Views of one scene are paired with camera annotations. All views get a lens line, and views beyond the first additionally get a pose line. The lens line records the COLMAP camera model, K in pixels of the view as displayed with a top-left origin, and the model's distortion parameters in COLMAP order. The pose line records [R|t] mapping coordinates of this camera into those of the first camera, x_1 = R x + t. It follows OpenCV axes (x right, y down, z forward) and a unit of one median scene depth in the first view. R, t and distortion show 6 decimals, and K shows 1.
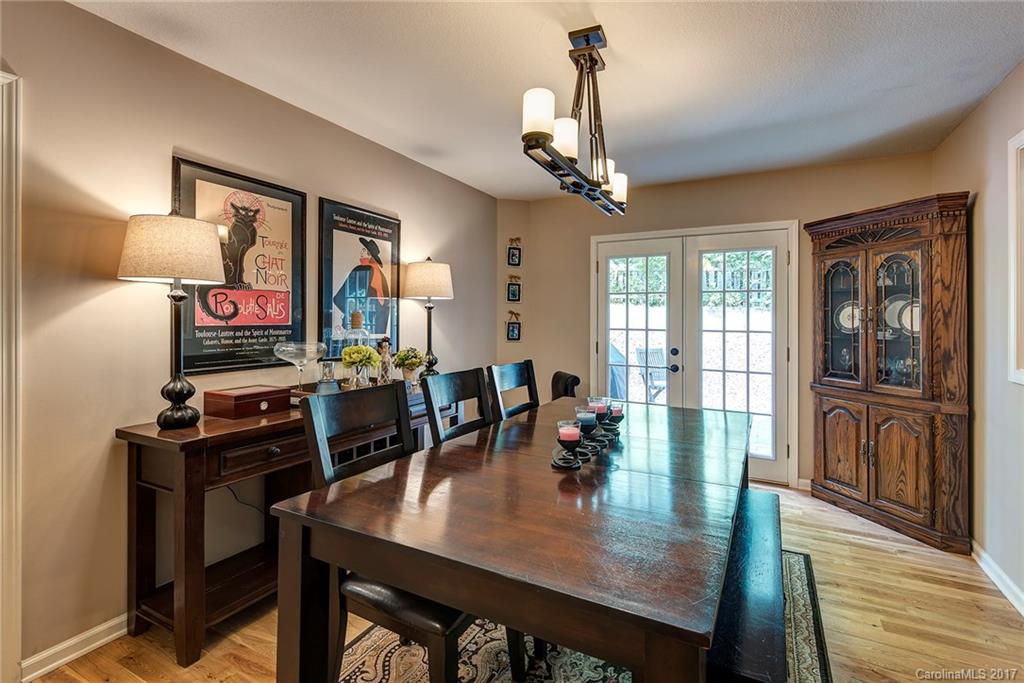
lens RADIAL K [[469.3, 0, 511.7], [0, 469.3, 319.9], [0, 0, 1]] dist [0.004189, -0.007486]
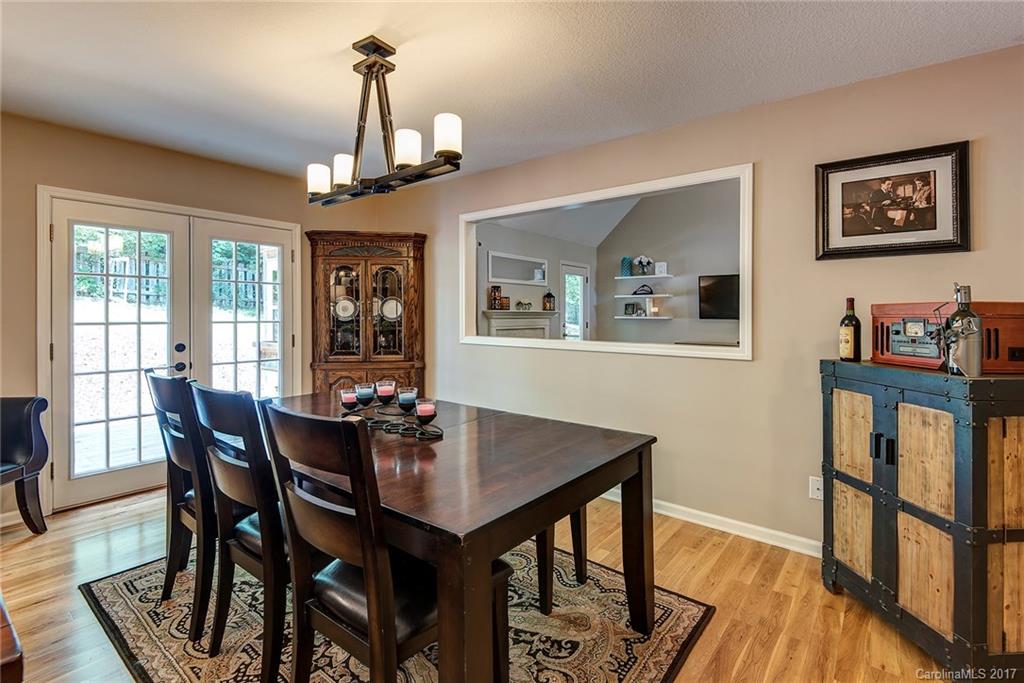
lens RADIAL K [[469.3, 0, 528.0], [0, 469.3, 314.5], [0, 0, 1]] dist [0.004189, -0.007486]
pose [[0.148987, -0.010897, 0.988779, -0.555300], [-0.000998, 0.999937, 0.011170, -0.004721], [-0.988839, -0.002651, 0.148967, 0.321373]]
